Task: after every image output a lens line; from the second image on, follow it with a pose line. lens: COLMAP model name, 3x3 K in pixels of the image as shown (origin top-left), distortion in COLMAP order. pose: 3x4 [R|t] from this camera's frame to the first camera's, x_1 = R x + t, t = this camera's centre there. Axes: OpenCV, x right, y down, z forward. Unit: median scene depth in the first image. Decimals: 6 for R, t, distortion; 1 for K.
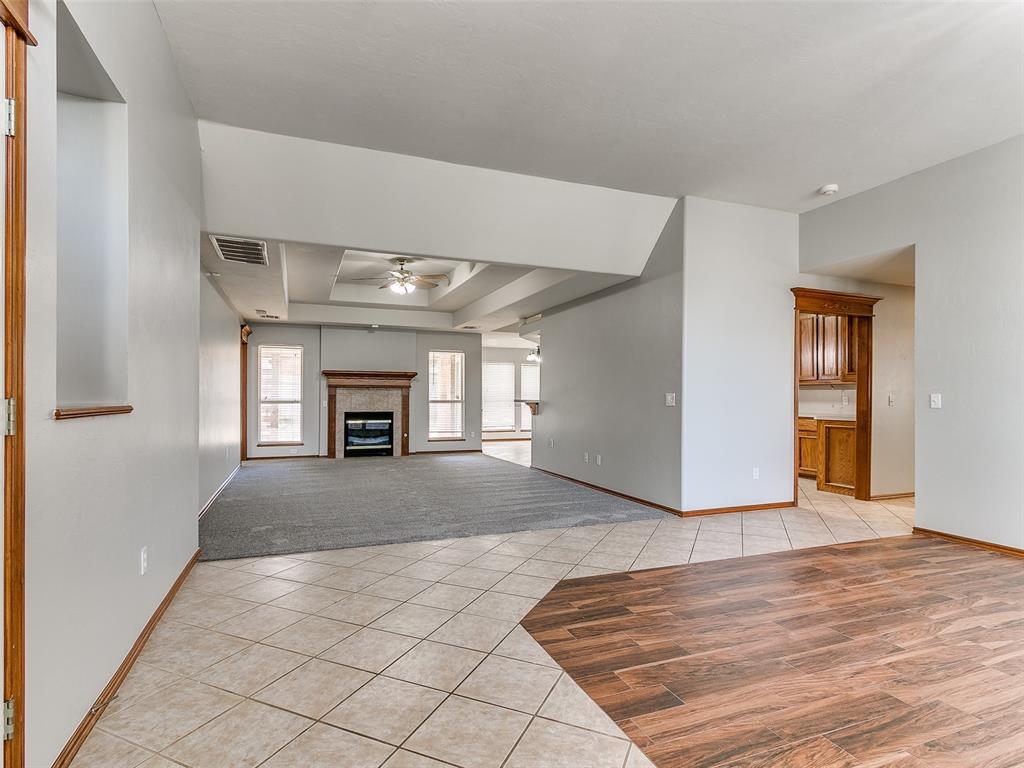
lens RADIAL K [[530.2, 0, 501.6], [0, 530.2, 390.7], [0, 0, 1]] dist [0.022140, 0.000662]
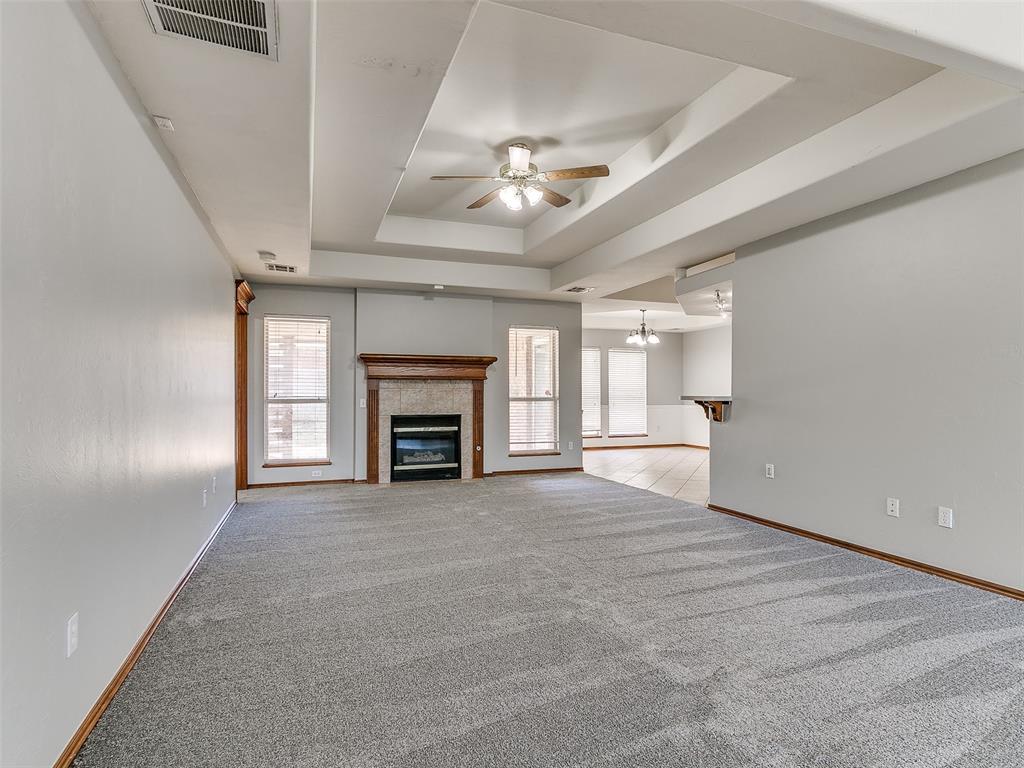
lens RADIAL K [[530.2, 0, 516.9], [0, 530.2, 387.2], [0, 0, 1]] dist [0.022140, 0.000662]
pose [[0.999953, -0.003130, 0.009185, -0.141410], [0.003135, 0.999995, -0.000506, 0.005060], [-0.009183, 0.000535, 0.999958, 0.318989]]
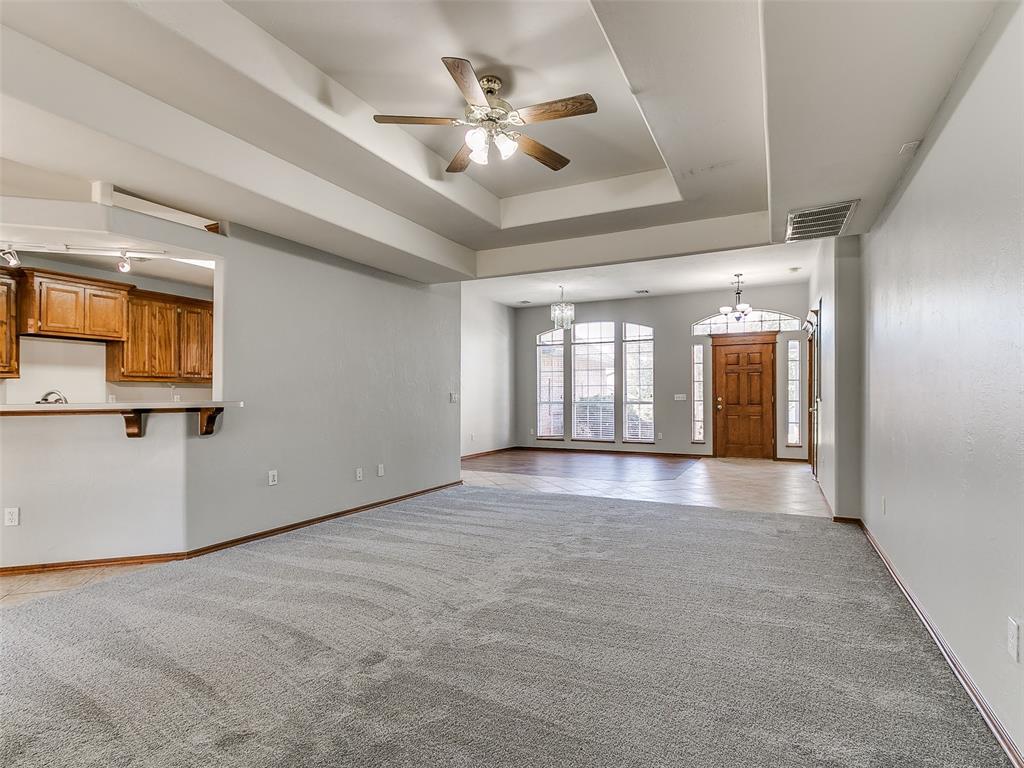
lens RADIAL K [[530.2, 0, 511.0], [0, 530.2, 391.6], [0, 0, 1]] dist [0.022140, 0.000662]
pose [[-0.671520, 0.005096, 0.740969, -1.115319], [-0.008622, 0.999855, -0.014691, 0.028268], [-0.740936, -0.016254, -0.671379, 2.795761]]
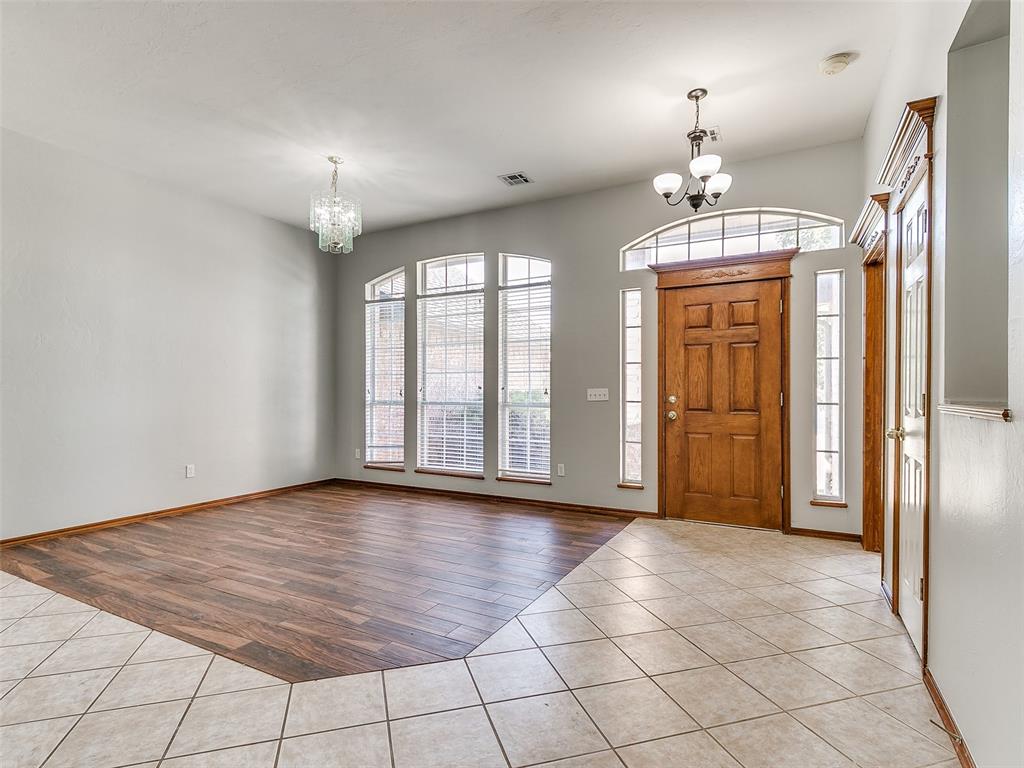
lens RADIAL K [[530.2, 0, 512.5], [0, 530.2, 386.0], [0, 0, 1]] dist [0.022140, 0.000662]
pose [[-0.658604, 0.004004, 0.752479, -0.204467], [-0.013485, 0.999762, -0.017122, 0.005379], [-0.752369, -0.021424, -0.658394, 0.468780]]
